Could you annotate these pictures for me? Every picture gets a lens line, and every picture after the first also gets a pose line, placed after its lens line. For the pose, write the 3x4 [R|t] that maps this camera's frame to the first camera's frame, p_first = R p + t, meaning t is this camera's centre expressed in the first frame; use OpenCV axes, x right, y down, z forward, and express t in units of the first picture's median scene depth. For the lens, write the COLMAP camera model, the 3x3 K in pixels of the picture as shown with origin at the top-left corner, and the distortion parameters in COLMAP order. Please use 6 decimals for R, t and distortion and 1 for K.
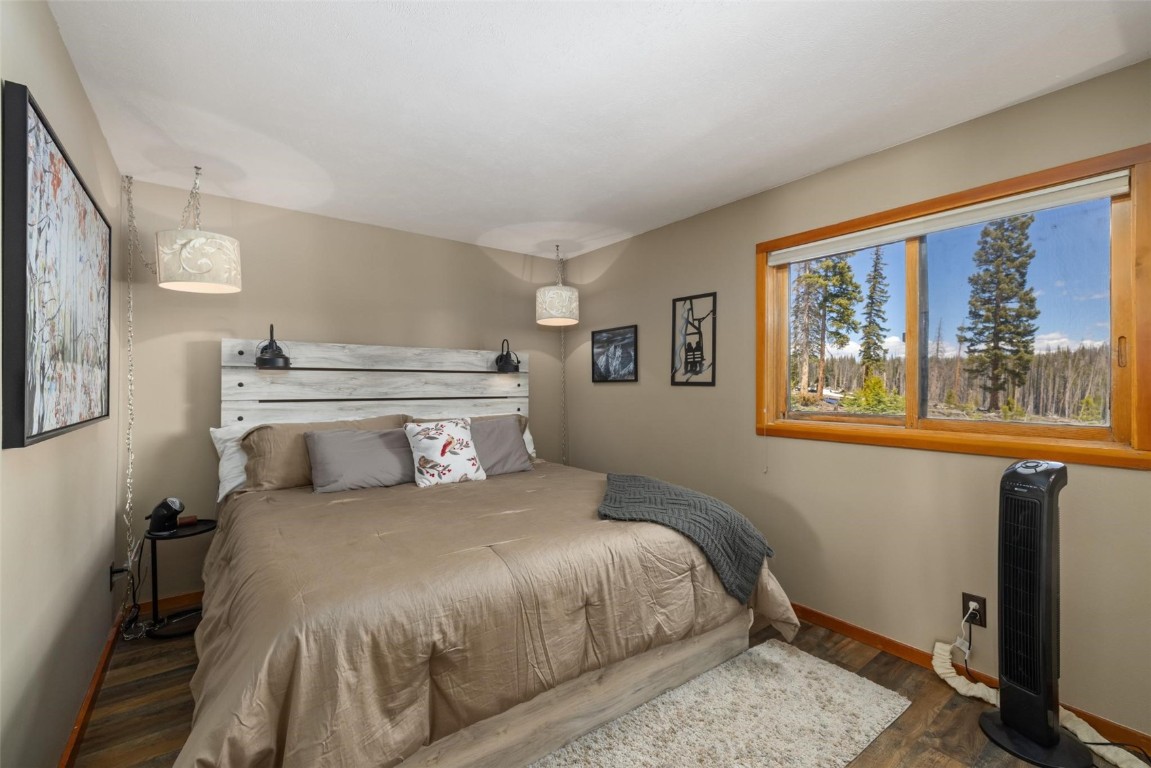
lens RADIAL K [[483.0, 0, 579.0], [0, 483.0, 386.4], [0, 0, 1]] dist [-0.002361, 0.000983]
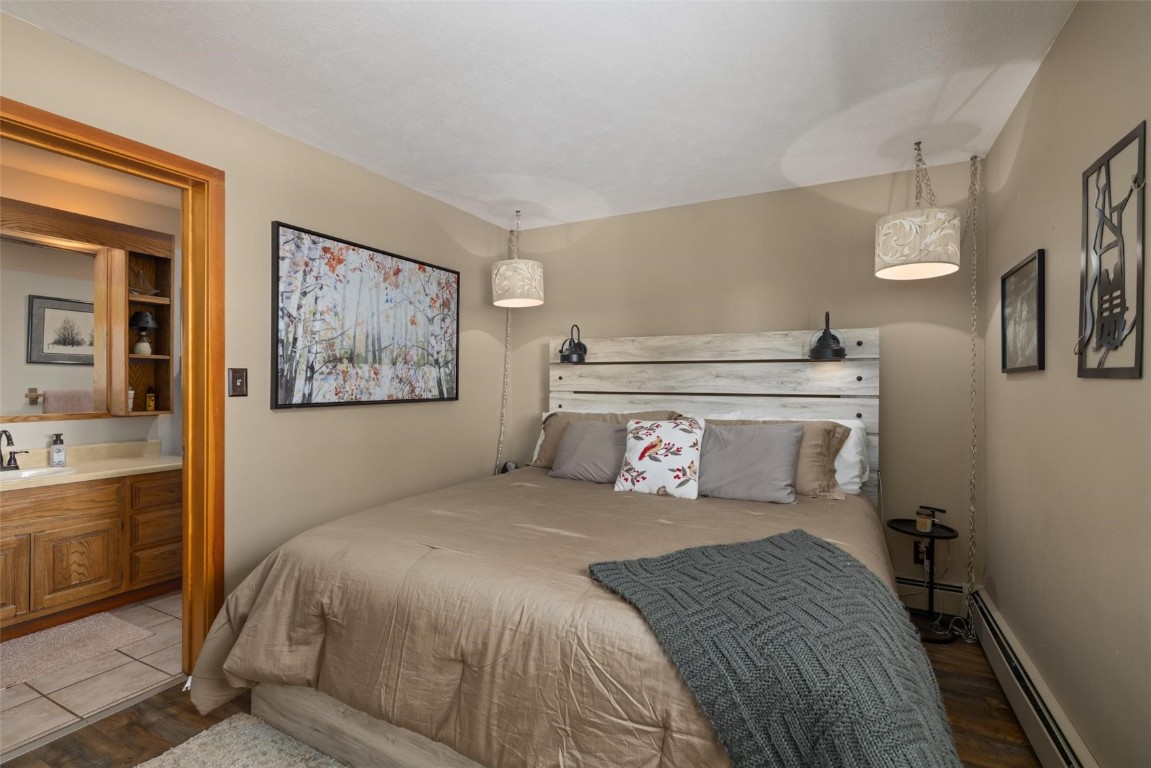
lens RADIAL K [[528.2, 0, 575.5], [0, 528.2, 381.6], [0, 0, 1]] dist [-0.000827, 0.000103]
pose [[0.421394, 0.003844, -0.906870, 0.532570], [-0.004486, 0.999988, 0.002154, 0.002631], [0.906867, 0.003161, 0.421406, 0.505377]]
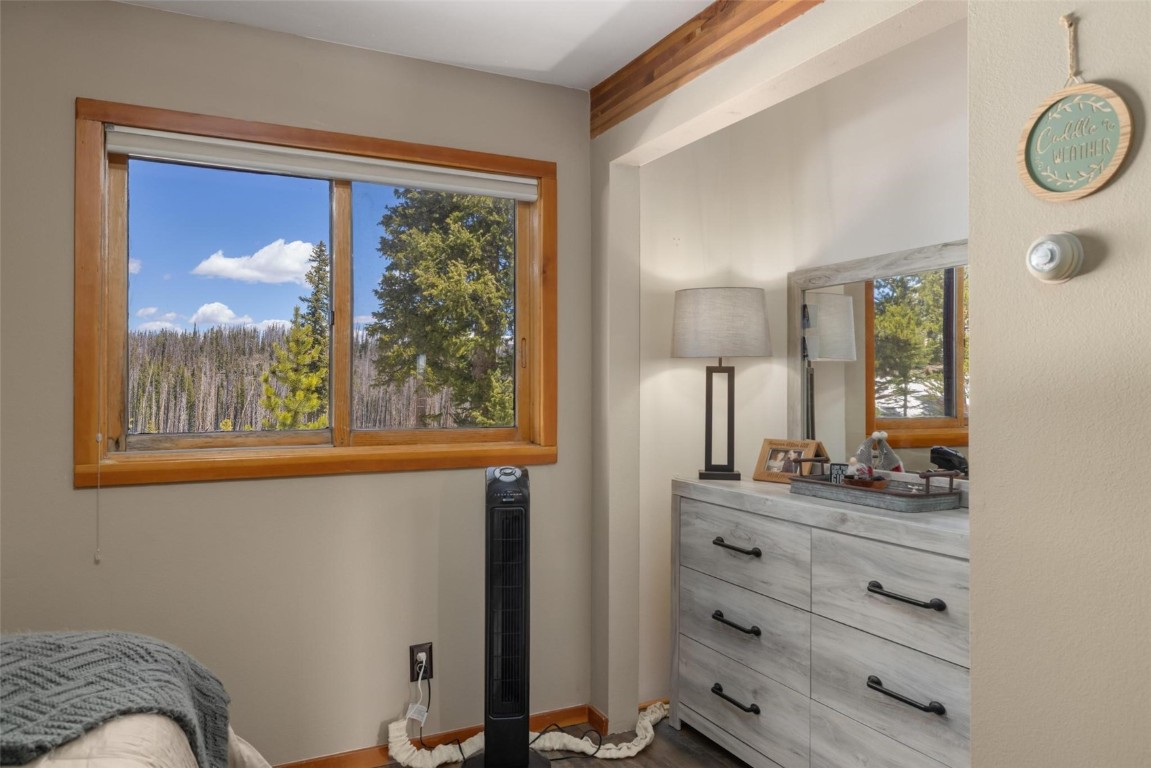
lens RADIAL K [[808.9, 0, 578.7], [0, 808.9, 378.7], [0, 0, 1]] dist [0.003236, -0.001649]
pose [[0.182397, 0.006391, 0.983204, -0.349796], [0.005201, 0.999959, -0.007465, -0.001623], [-0.983211, 0.006475, 0.182356, 0.361483]]
